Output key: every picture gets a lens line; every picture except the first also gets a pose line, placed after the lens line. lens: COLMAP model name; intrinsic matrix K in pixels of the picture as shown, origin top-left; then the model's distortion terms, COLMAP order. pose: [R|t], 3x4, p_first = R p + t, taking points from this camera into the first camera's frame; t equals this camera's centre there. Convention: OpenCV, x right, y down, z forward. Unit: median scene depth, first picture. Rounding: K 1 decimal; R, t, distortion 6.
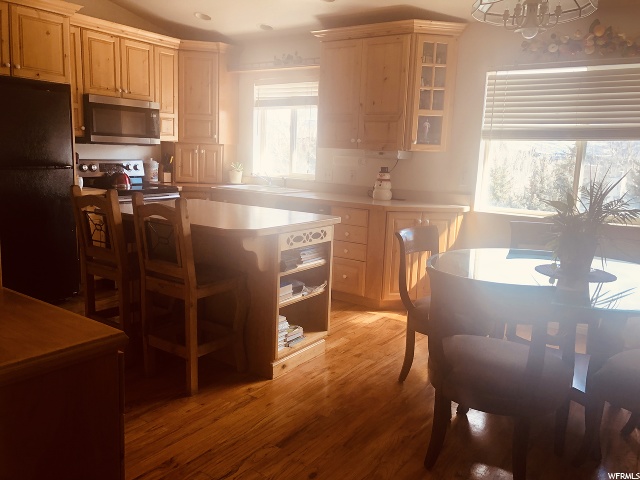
lens RADIAL K [[529.8, 0, 322.4], [0, 529.8, 236.1], [0, 0, 1]] dist [0.013556, 0.007308]
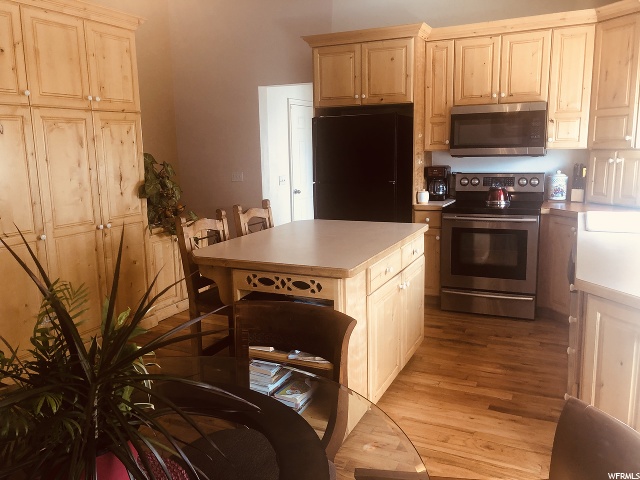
lens RADIAL K [[529.8, 0, 322.4], [0, 529.8, 236.1], [0, 0, 1]] dist [0.013556, 0.007308]
pose [[0.147367, 0.124468, -0.981219, 0.479122], [-0.126448, 0.986281, 0.106120, -0.101776], [0.980966, 0.108435, 0.161084, 0.607225]]
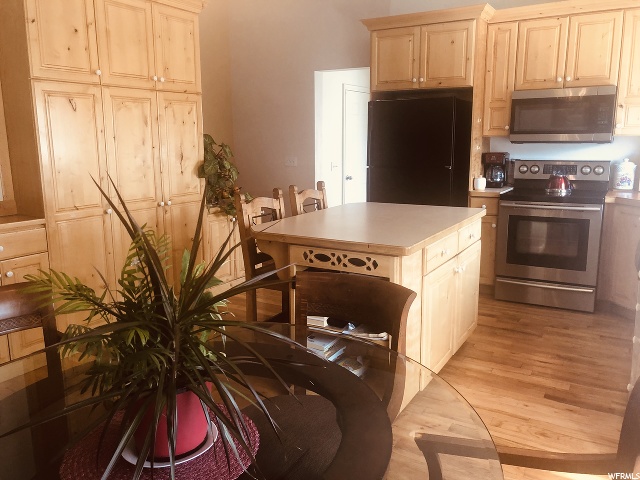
lens RADIAL K [[529.8, 0, 322.4], [0, 529.8, 236.1], [0, 0, 1]] dist [0.013556, 0.007308]
pose [[0.056974, 0.143178, -0.988056, 0.482919], [-0.146098, 0.980205, 0.133616, -0.087137], [0.987628, 0.136740, 0.076764, 0.598446]]
